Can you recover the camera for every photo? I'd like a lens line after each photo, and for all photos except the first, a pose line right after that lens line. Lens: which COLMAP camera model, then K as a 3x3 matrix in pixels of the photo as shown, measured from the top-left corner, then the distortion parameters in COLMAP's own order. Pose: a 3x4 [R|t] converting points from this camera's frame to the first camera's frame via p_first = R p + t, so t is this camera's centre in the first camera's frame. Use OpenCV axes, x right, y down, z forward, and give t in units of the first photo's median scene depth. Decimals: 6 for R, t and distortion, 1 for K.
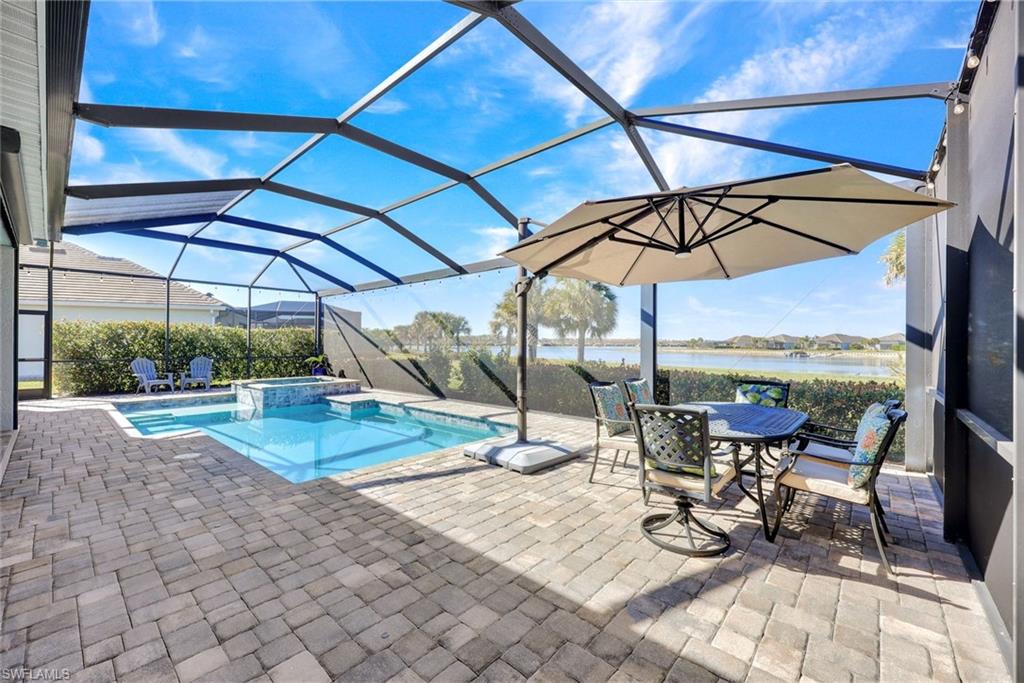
lens RADIAL K [[414.6, 0, 509.7], [0, 414.6, 343.8], [0, 0, 1]] dist [0.000566, 0.000286]
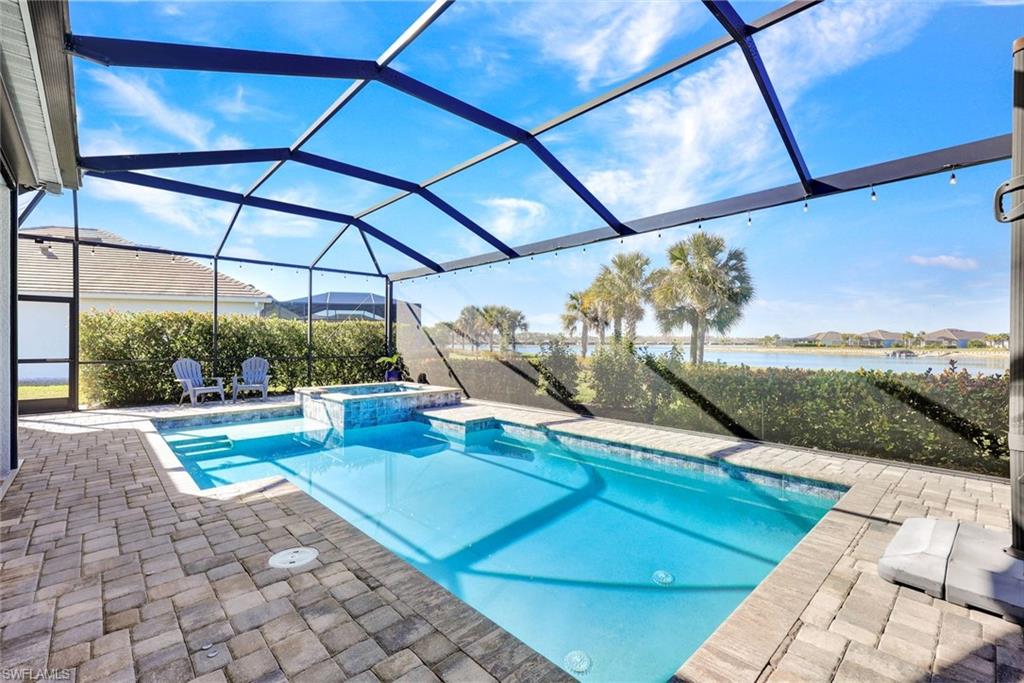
lens RADIAL K [[448.7, 0, 509.5], [0, 448.7, 344.8], [0, 0, 1]] dist [0.002278, -0.000219]
pose [[0.996073, -0.001993, -0.088508, -0.198006], [0.002476, 0.999983, 0.005344, 0.005585], [0.088496, -0.005542, 0.996061, 0.205612]]
